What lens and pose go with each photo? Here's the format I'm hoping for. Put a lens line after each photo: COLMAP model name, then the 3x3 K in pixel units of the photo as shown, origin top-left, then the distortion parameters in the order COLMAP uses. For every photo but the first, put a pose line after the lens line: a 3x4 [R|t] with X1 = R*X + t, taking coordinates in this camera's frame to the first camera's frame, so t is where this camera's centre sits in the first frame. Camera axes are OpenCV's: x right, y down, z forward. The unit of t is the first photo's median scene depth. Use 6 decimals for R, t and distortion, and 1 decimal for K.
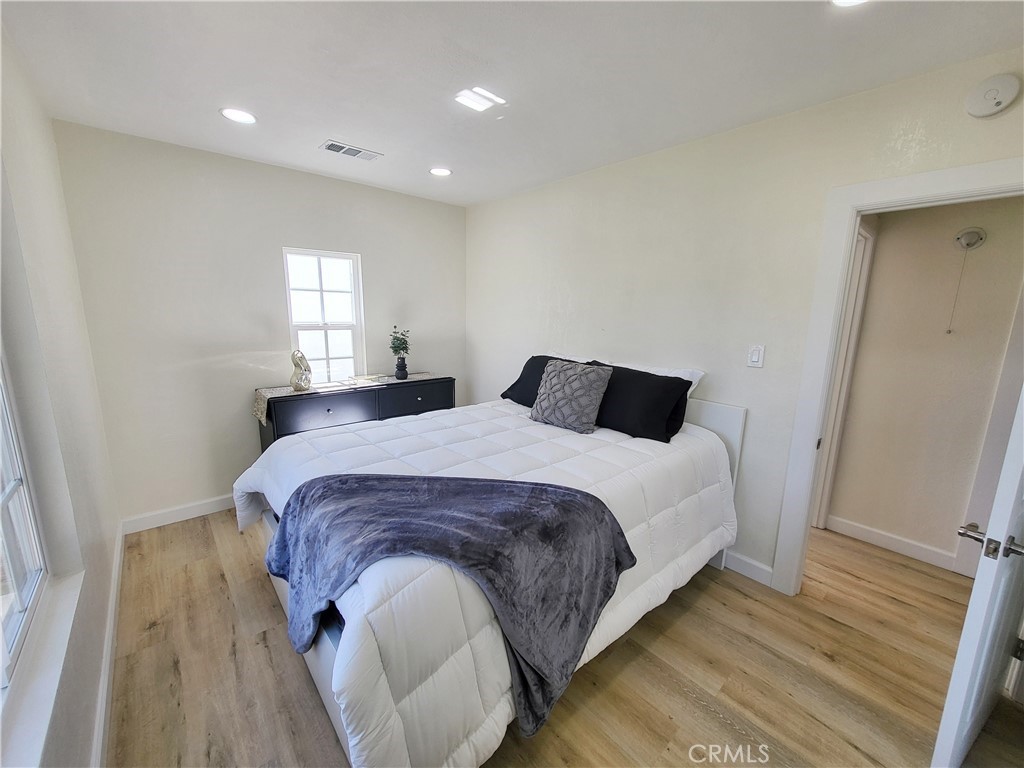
lens RADIAL K [[403.2, 0, 513.9], [0, 403.2, 389.1], [0, 0, 1]] dist [0.004438, -0.001469]
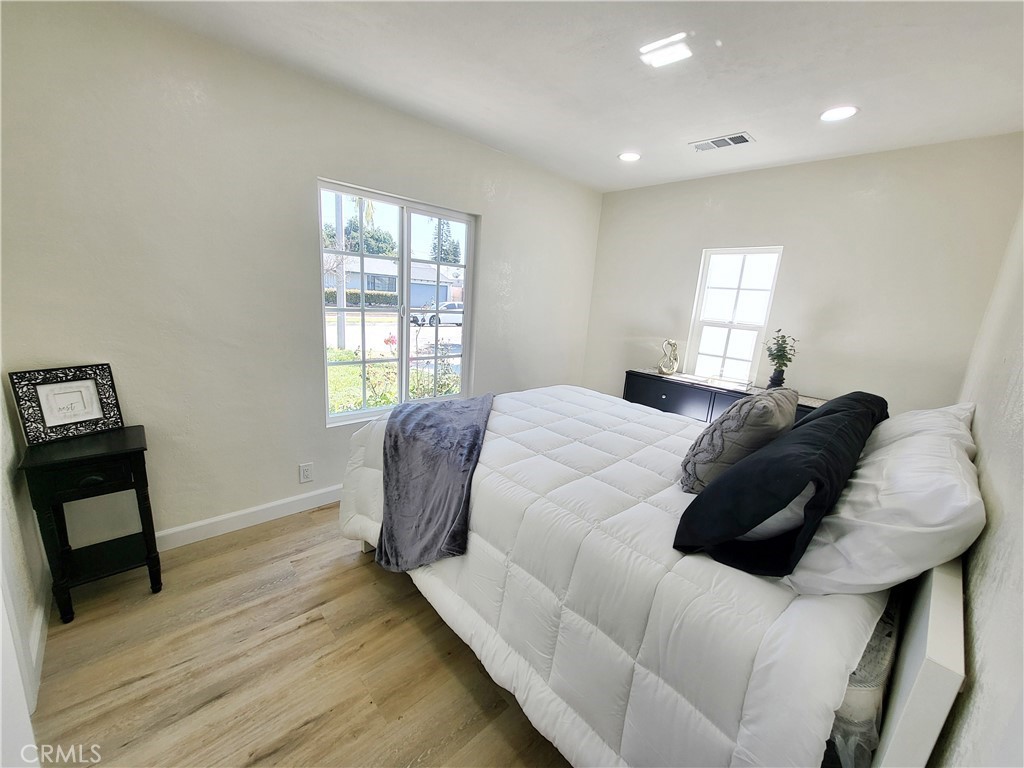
lens RADIAL K [[403.2, 0, 514.8], [0, 403.2, 386.6], [0, 0, 1]] dist [0.004438, -0.001469]
pose [[0.041716, 0.208845, -0.977059, 0.811048], [-0.263619, 0.945557, 0.190856, -0.098705], [0.963724, 0.249610, 0.094500, 0.698325]]
